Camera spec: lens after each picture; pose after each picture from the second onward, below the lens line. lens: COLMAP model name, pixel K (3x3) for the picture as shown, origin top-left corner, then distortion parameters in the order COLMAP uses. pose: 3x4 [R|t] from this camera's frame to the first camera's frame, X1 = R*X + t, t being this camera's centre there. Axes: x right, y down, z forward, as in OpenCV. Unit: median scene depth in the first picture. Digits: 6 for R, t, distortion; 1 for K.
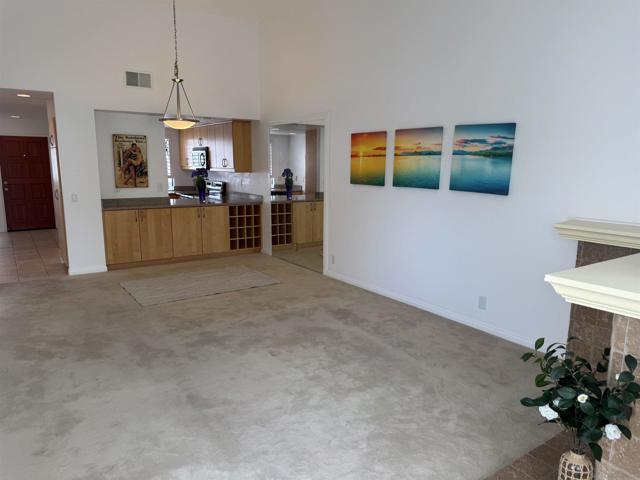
lens RADIAL K [[457.7, 0, 323.2], [0, 457.7, 238.2], [0, 0, 1]] dist [0.065597, -0.072940]
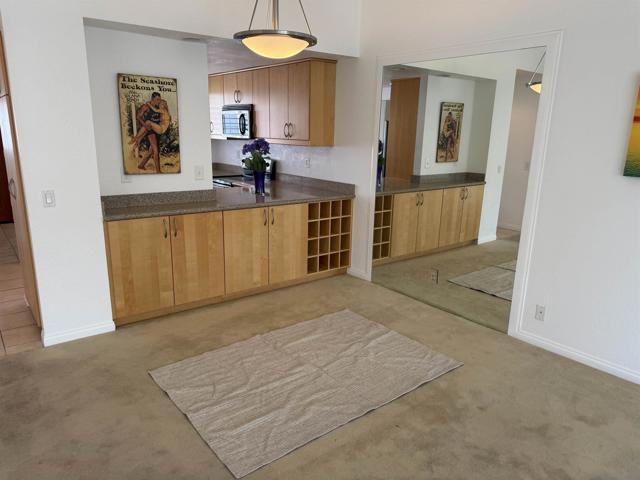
lens RADIAL K [[457.7, 0, 318.1], [0, 457.7, 240.0], [0, 0, 1]] dist [0.065597, -0.072940]
pose [[0.998434, -0.000563, 0.055947, -0.247104], [-0.003563, 0.997280, 0.073623, -0.072228], [-0.055837, -0.073707, 0.995716, 0.432090]]
